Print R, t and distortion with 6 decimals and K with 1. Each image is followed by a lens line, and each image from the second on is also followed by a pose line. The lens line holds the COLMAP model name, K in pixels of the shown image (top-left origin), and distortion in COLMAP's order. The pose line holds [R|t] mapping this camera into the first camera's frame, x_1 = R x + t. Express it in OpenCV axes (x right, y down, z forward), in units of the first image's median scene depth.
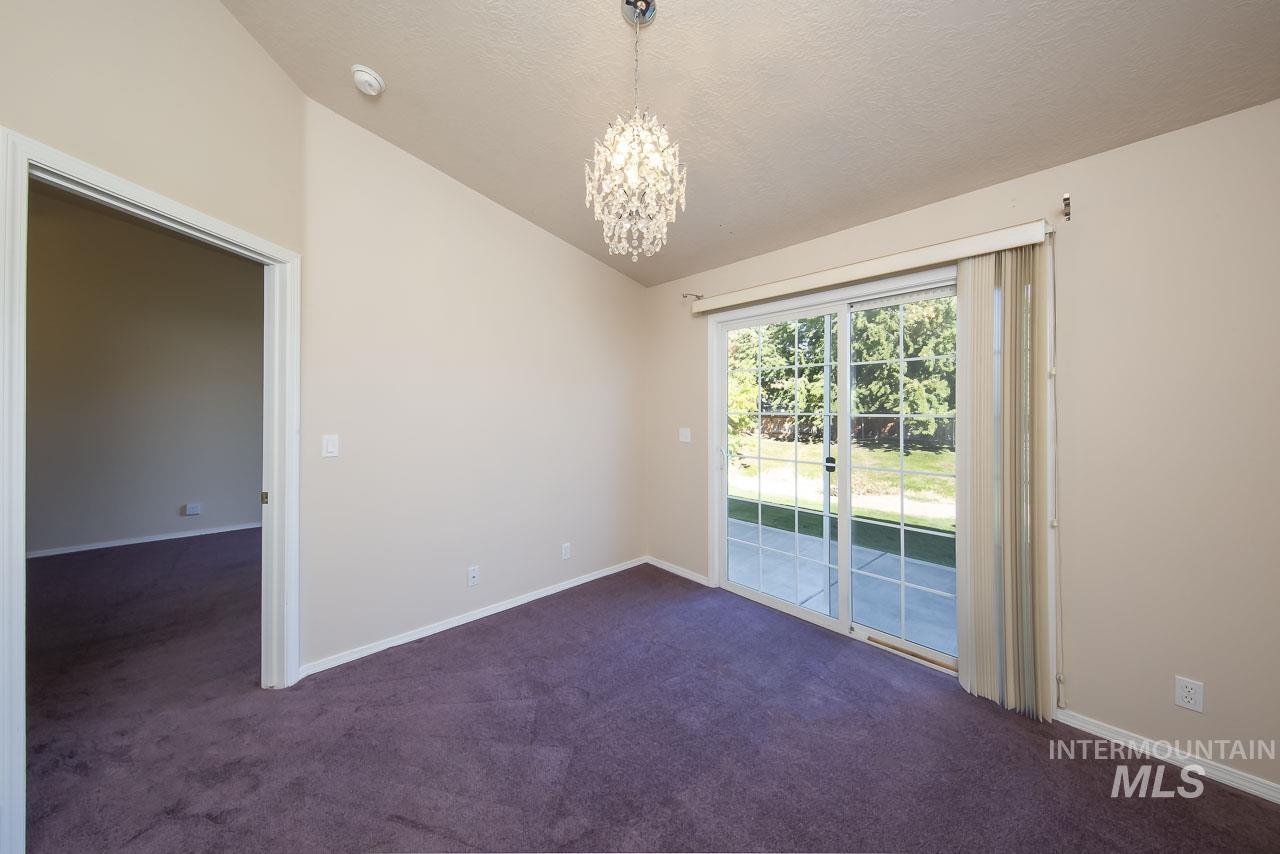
lens RADIAL K [[432.1, 0, 630.4], [0, 432.1, 409.7], [0, 0, 1]] dist [-0.000506, -0.000085]
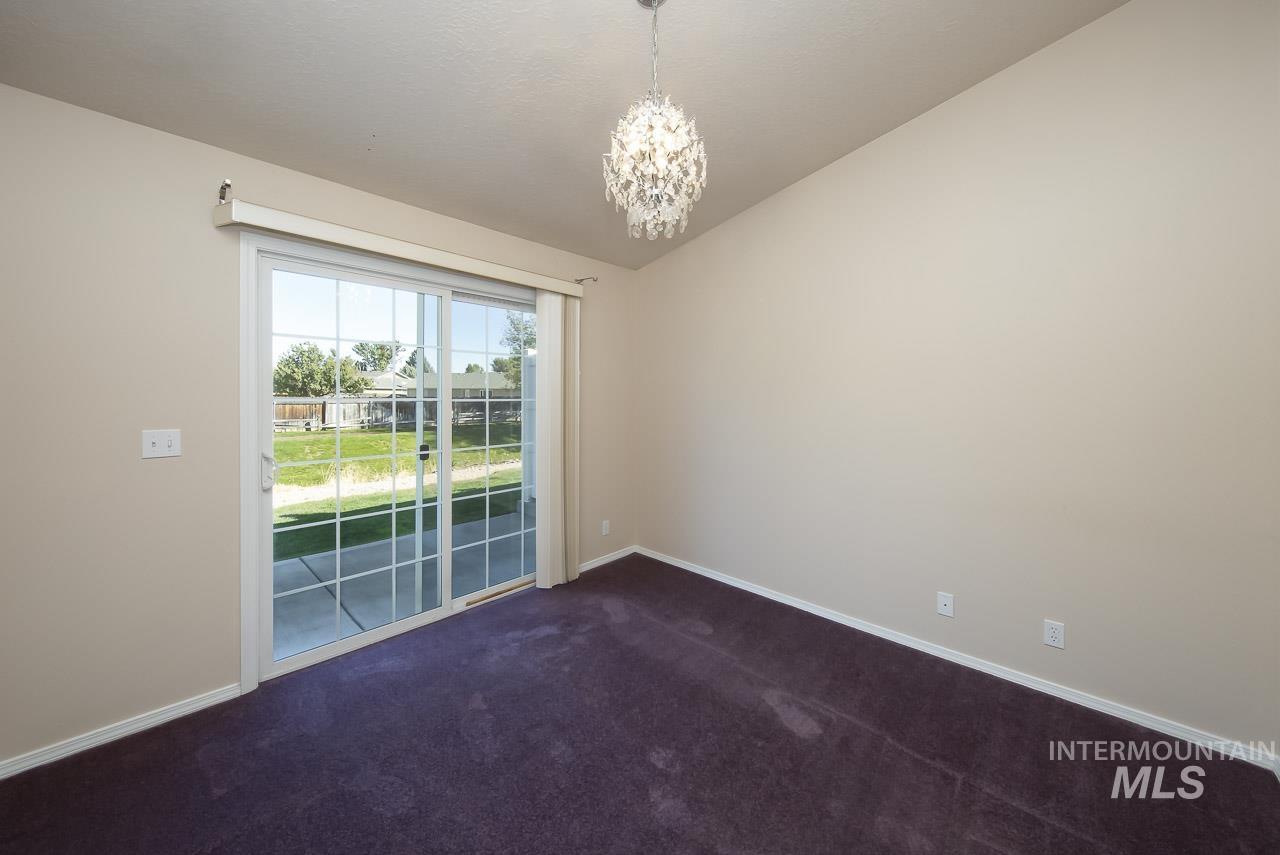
lens RADIAL K [[440.7, 0, 636.7], [0, 440.7, 398.6], [0, 0, 1]] dist [-0.000746, -0.000056]
pose [[-0.076180, -0.004883, 0.997082, -0.585231], [-0.006406, 0.999970, 0.004408, 0.002038], [-0.997074, -0.006052, -0.076209, 0.660513]]
